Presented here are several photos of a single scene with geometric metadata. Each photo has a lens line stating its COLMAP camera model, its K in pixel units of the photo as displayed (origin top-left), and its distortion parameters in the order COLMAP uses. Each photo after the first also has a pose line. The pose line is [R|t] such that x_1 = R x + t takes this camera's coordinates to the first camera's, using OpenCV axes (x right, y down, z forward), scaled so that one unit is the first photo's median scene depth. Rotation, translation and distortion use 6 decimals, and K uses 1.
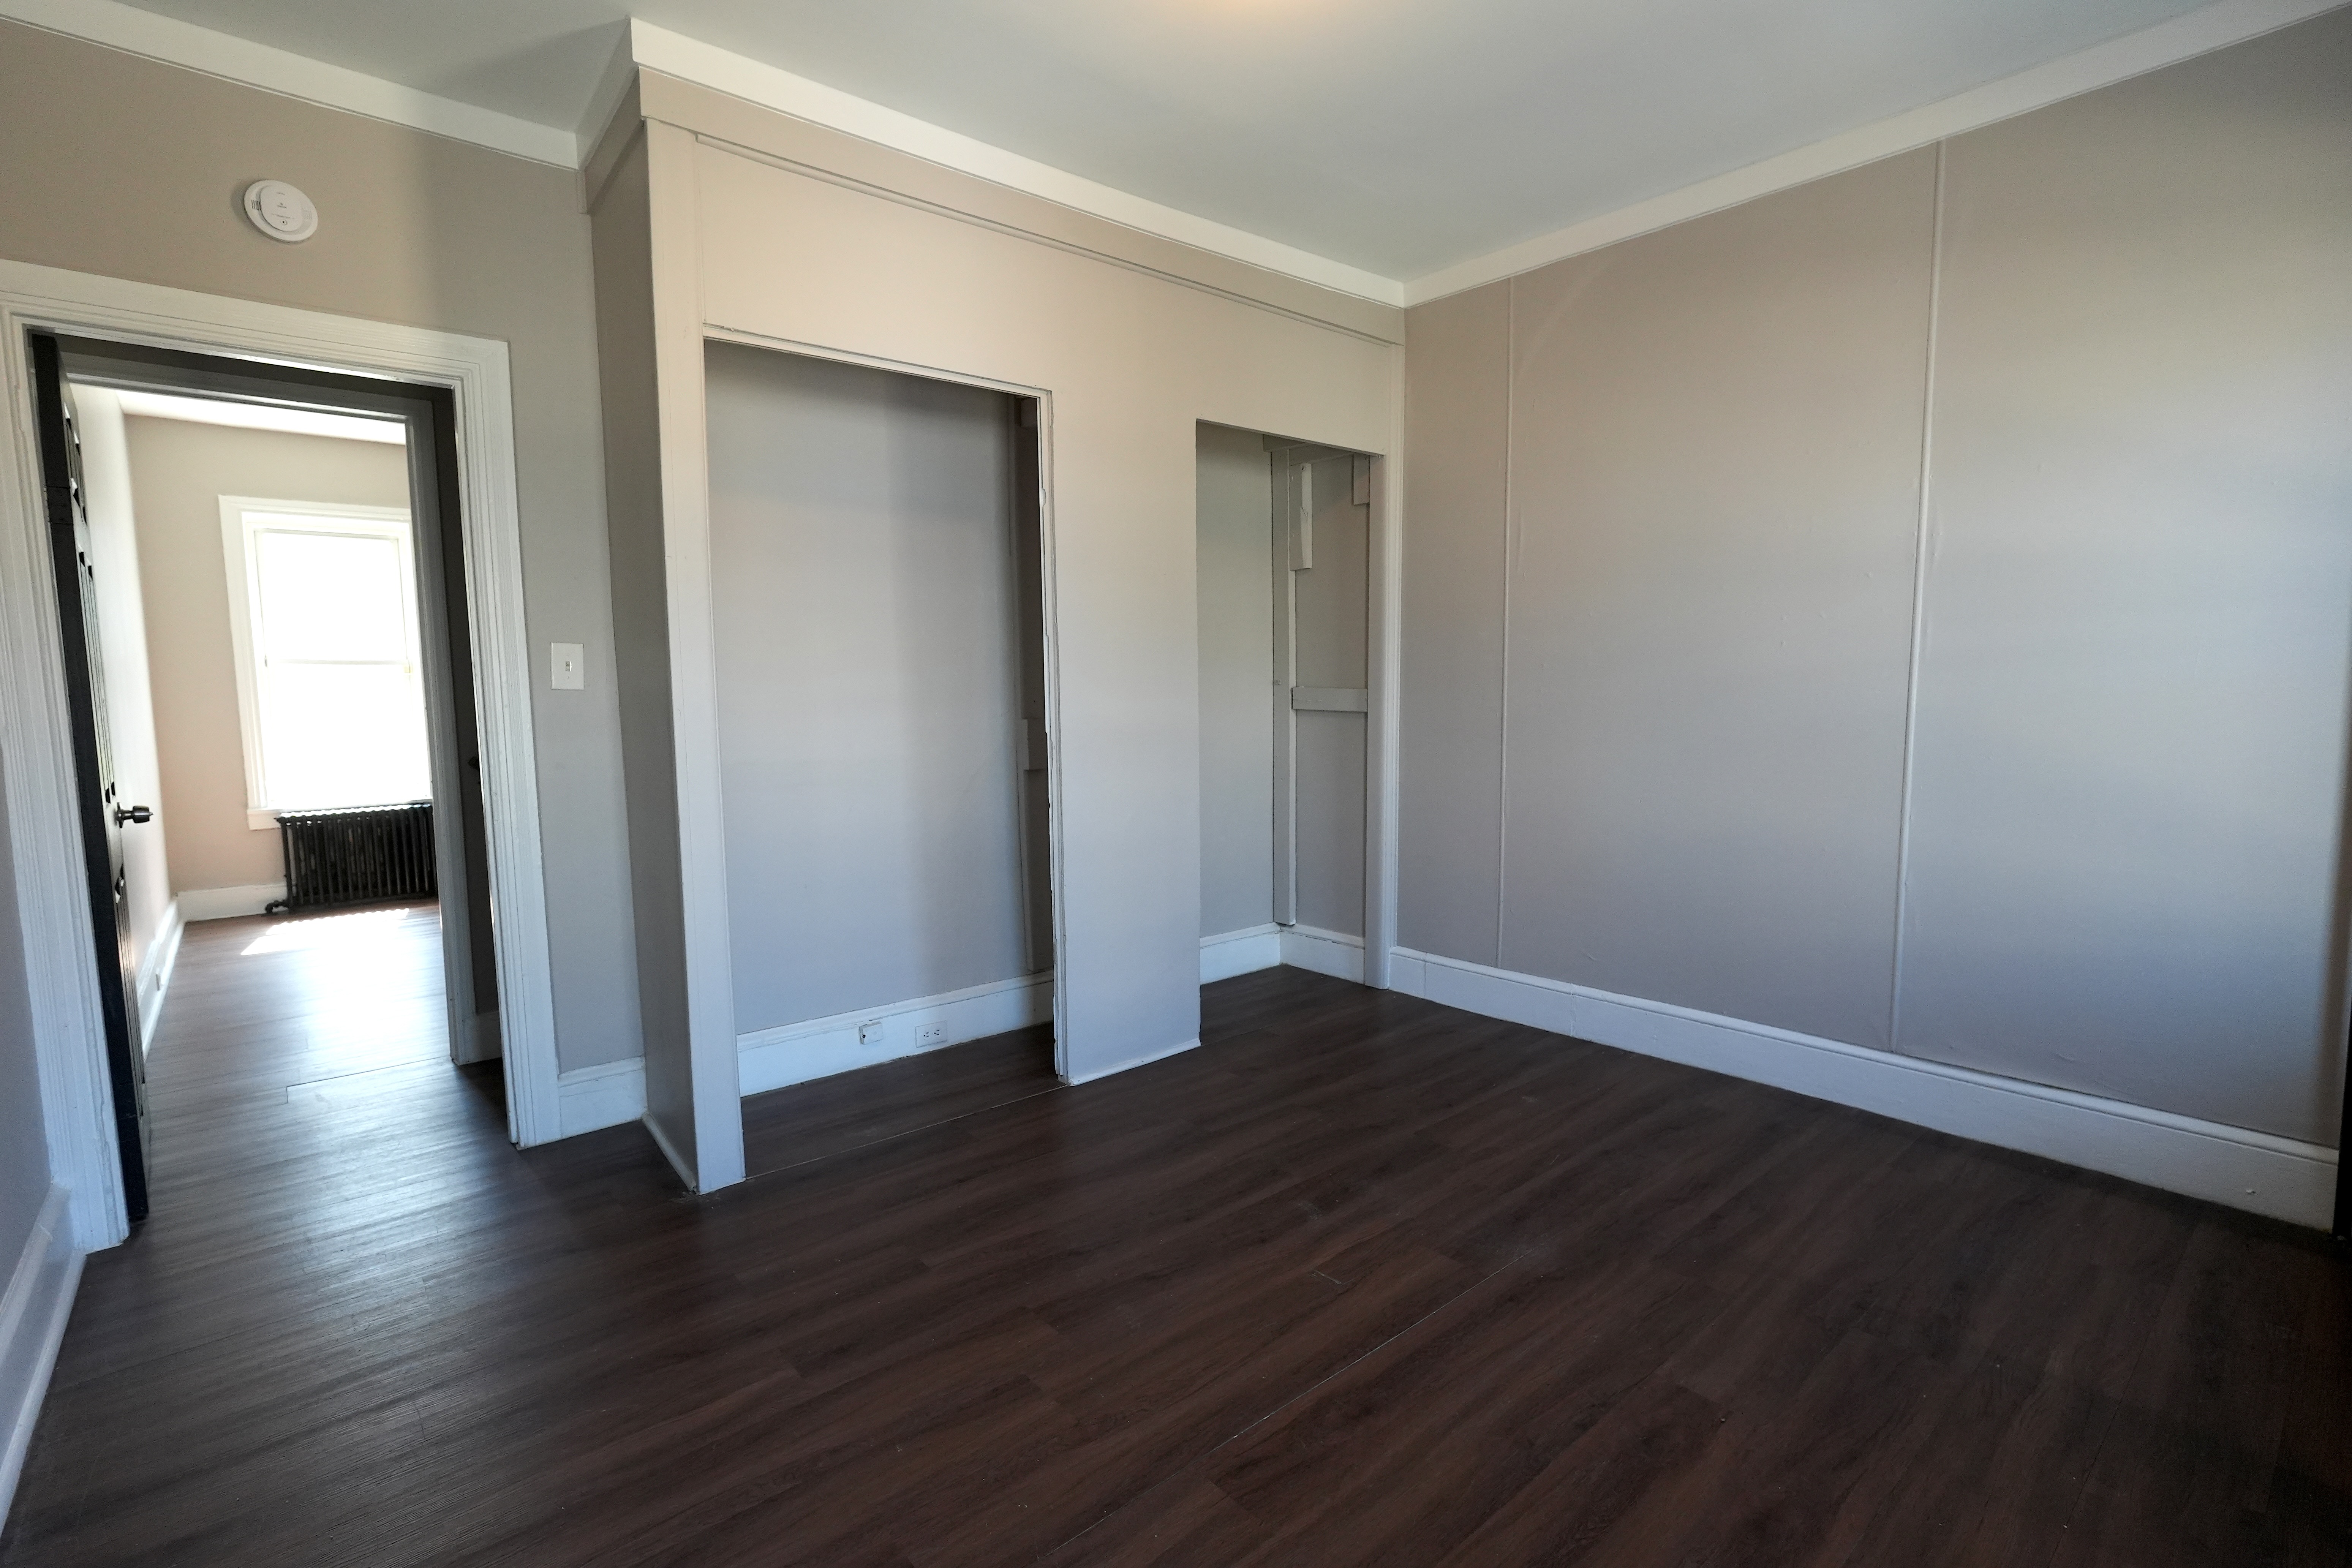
lens RADIAL K [[1076.7, 0, 1172.0], [0, 1076.7, 782.8], [0, 0, 1]] dist [-0.022036, 0.010701]
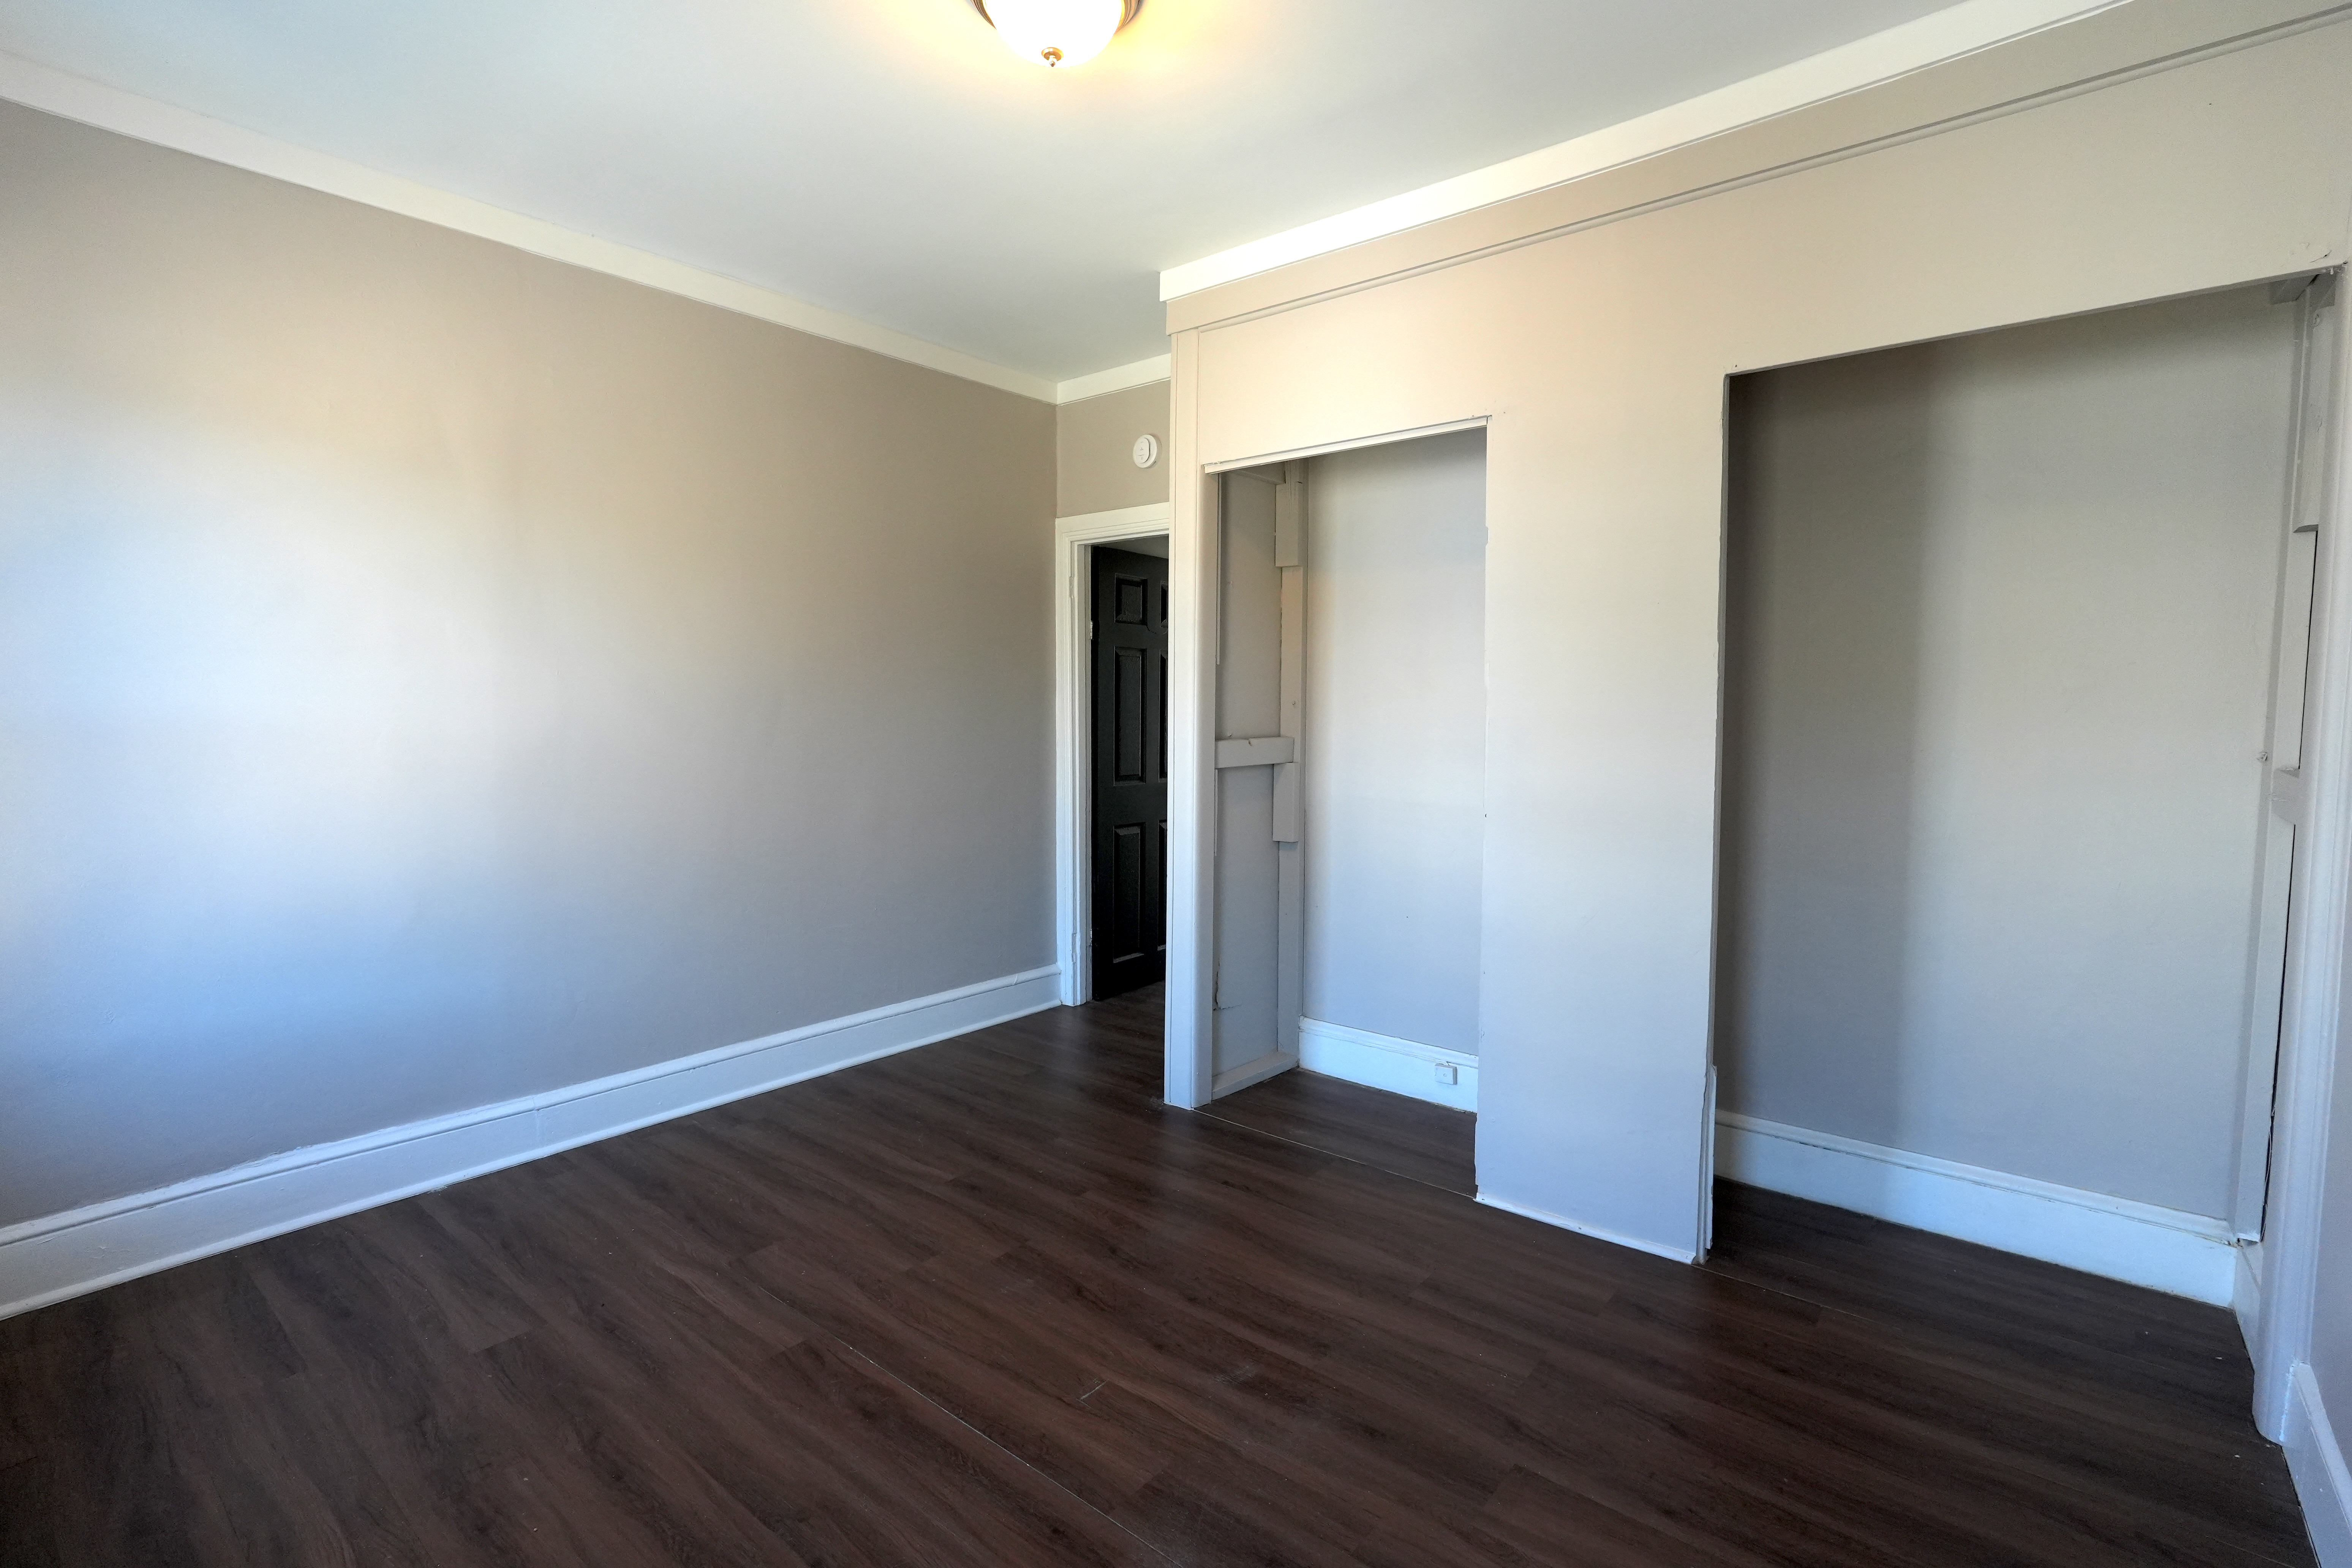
lens RADIAL K [[1076.7, 0, 1172.0], [0, 1076.7, 782.8], [0, 0, 1]] dist [-0.022036, 0.010701]
pose [[0.176106, 0.083986, -0.980782, 1.118481], [-0.091817, 0.993411, 0.068581, -0.150062], [0.980080, 0.077974, 0.182657, 0.926779]]
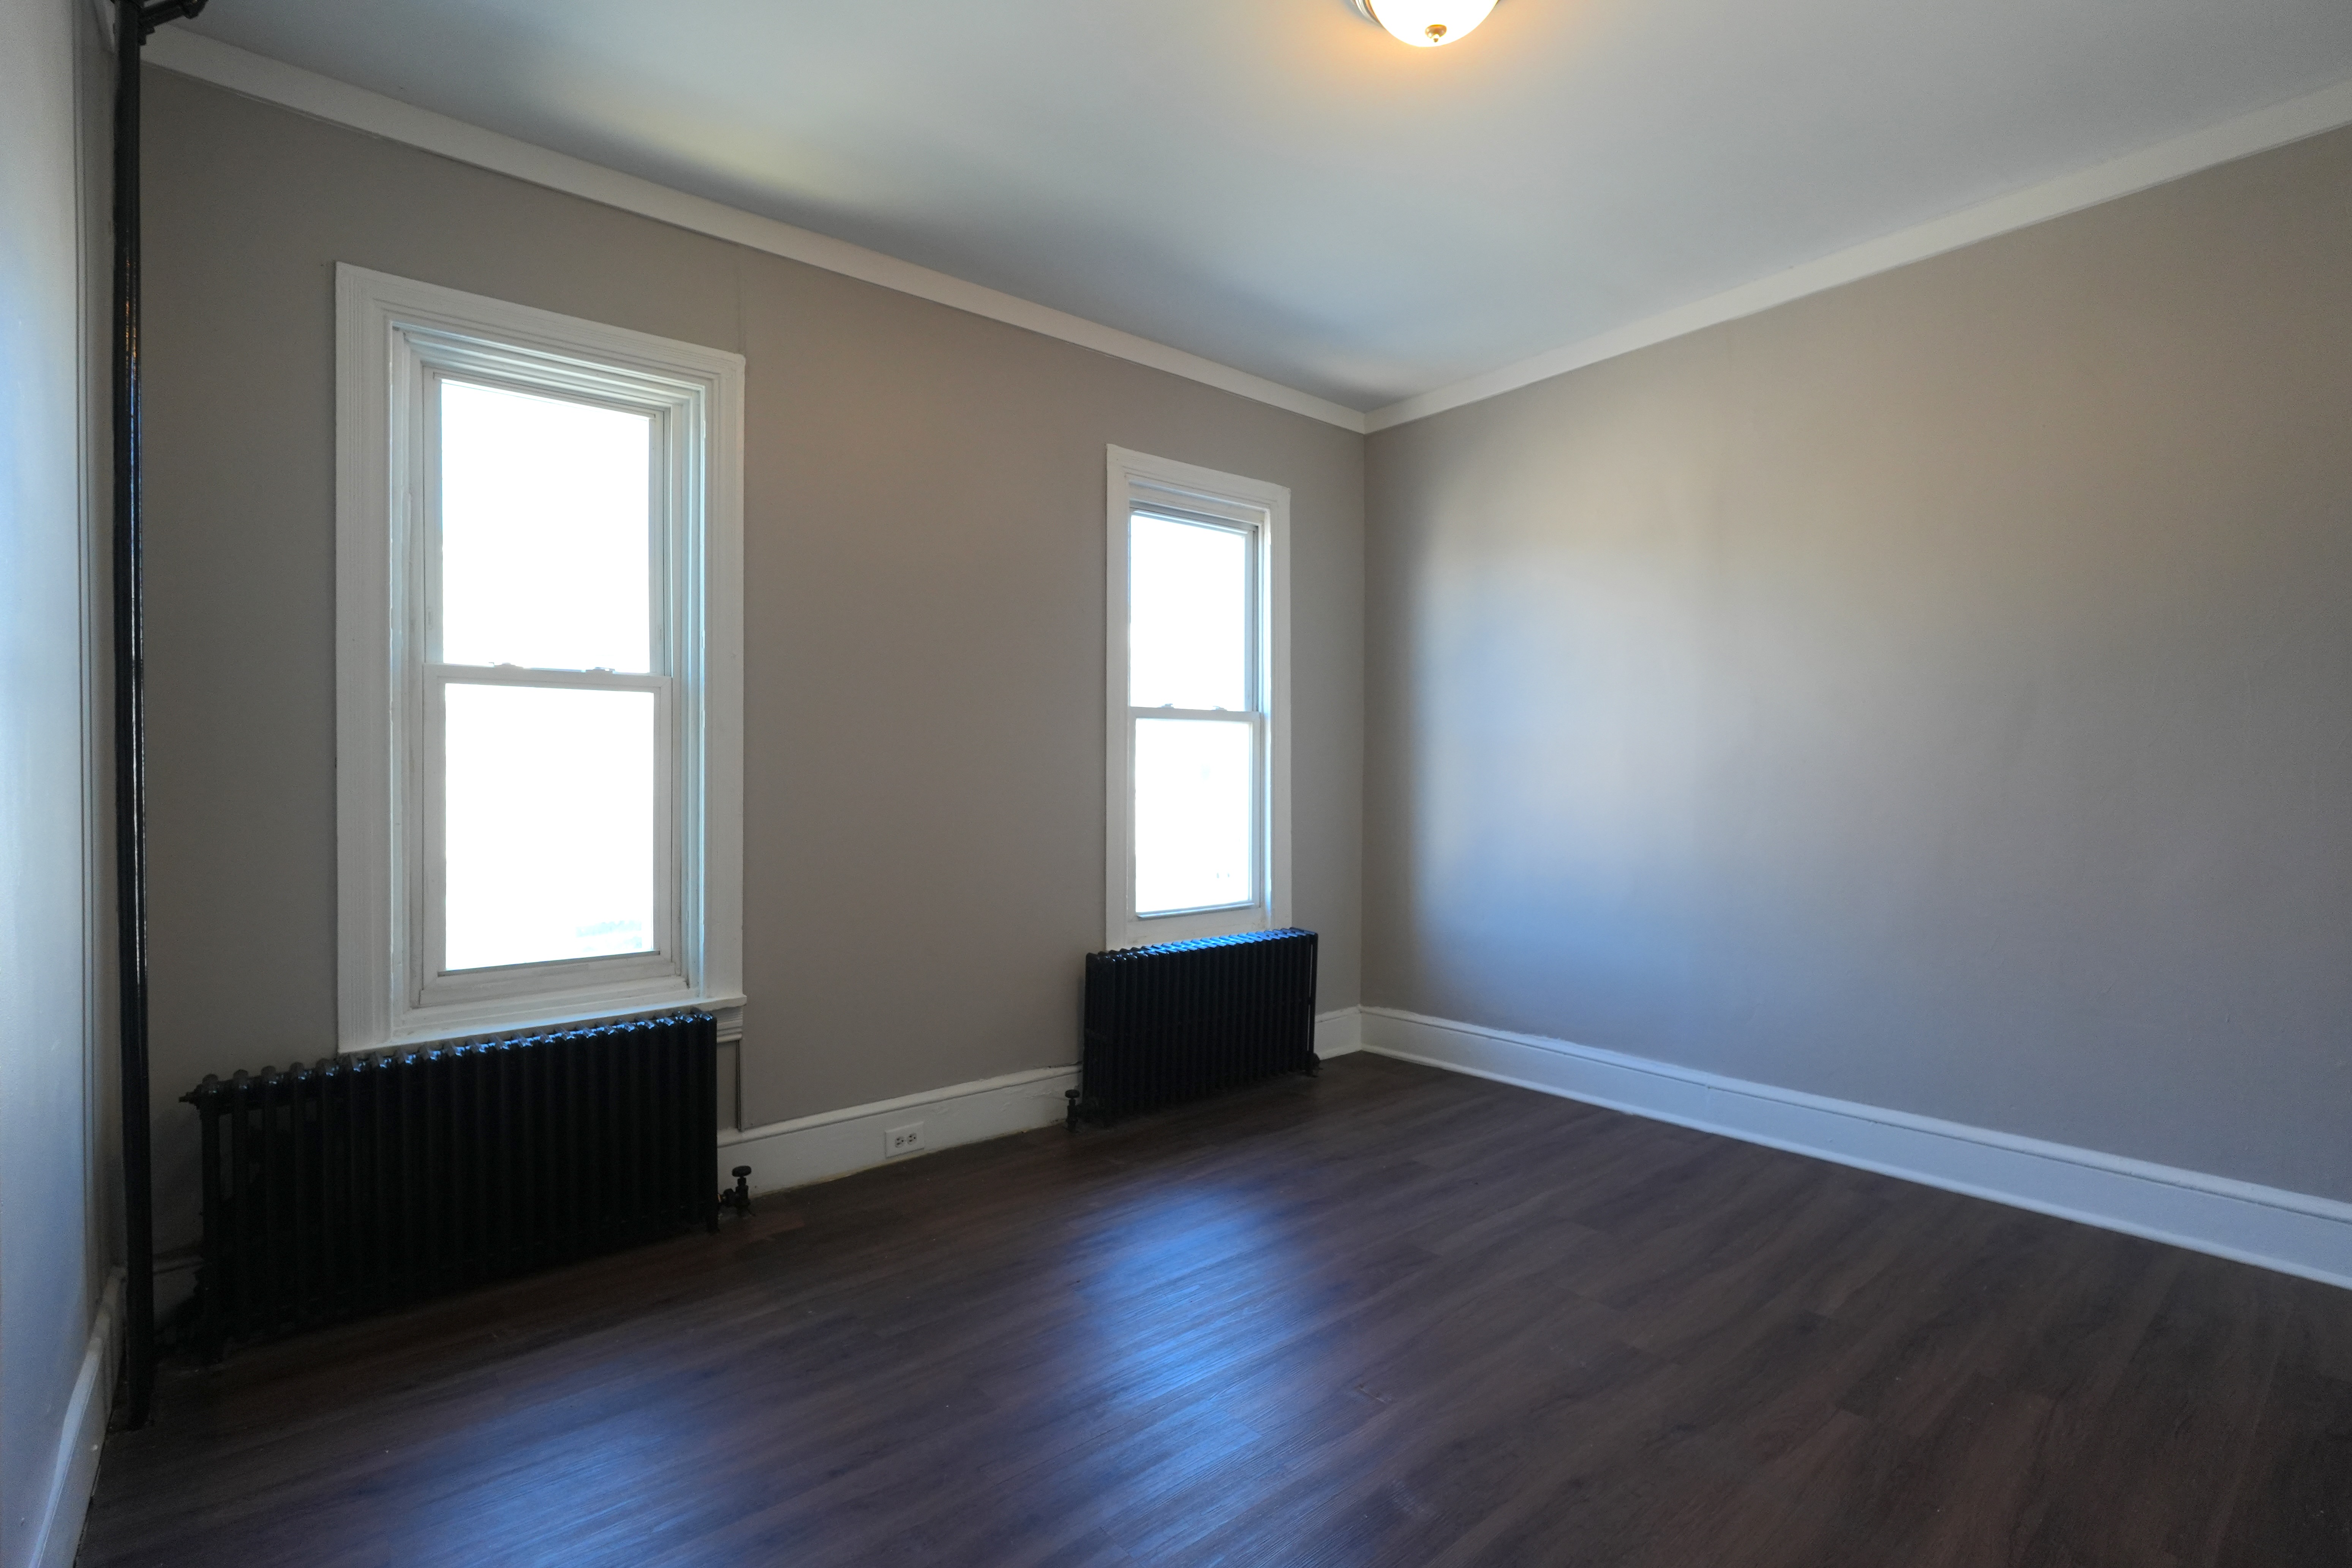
lens RADIAL K [[1076.7, 0, 1172.0], [0, 1076.7, 782.8], [0, 0, 1]] dist [-0.022036, 0.010701]
pose [[-0.999901, 0.014044, 0.001234, 0.330956], [0.014098, 0.995553, 0.093140, -0.143107], [0.000079, 0.093148, -0.995652, 1.992443]]
